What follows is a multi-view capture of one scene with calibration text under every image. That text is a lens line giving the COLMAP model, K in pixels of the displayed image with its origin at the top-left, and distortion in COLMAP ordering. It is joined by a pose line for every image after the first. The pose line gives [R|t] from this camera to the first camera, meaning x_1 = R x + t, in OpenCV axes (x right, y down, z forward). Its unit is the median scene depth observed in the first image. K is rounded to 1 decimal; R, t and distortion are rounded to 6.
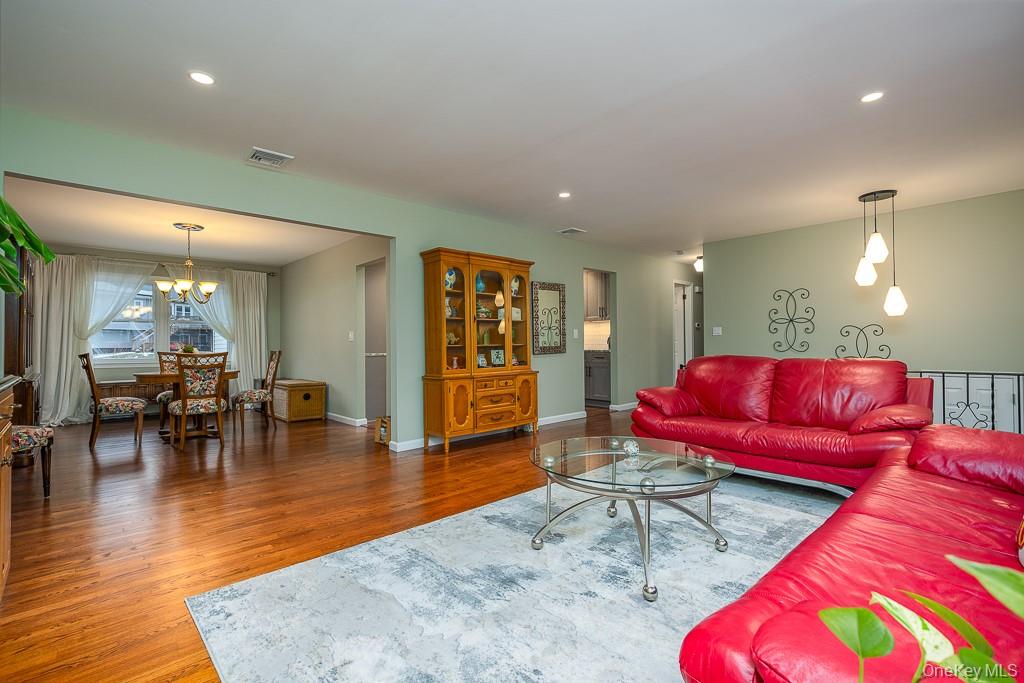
lens RADIAL K [[466.1, 0, 512.0], [0, 466.1, 341.5], [0, 0, 1]] dist [0.000676, 0.000009]
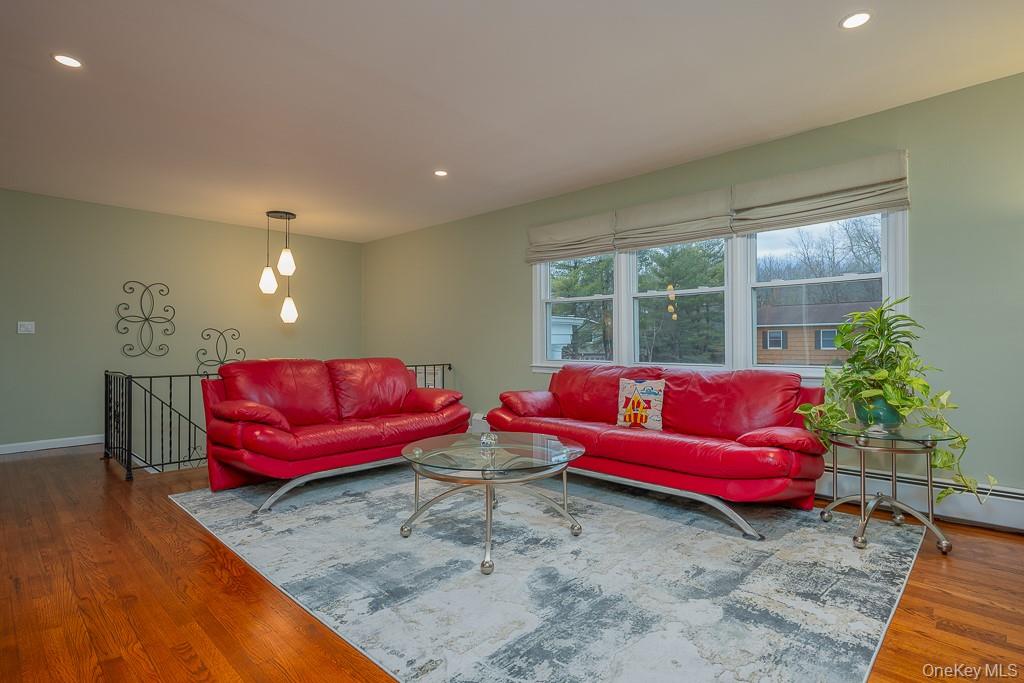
lens RADIAL K [[511.1, 0, 512.0], [0, 511.1, 341.5], [0, 0, 1]] dist [0.003793, 0.000478]
pose [[-0.059531, 0.013752, 0.998132, -0.614484], [-0.004065, 0.999893, -0.014019, 0.008997], [-0.998218, -0.004892, -0.059469, 0.667590]]
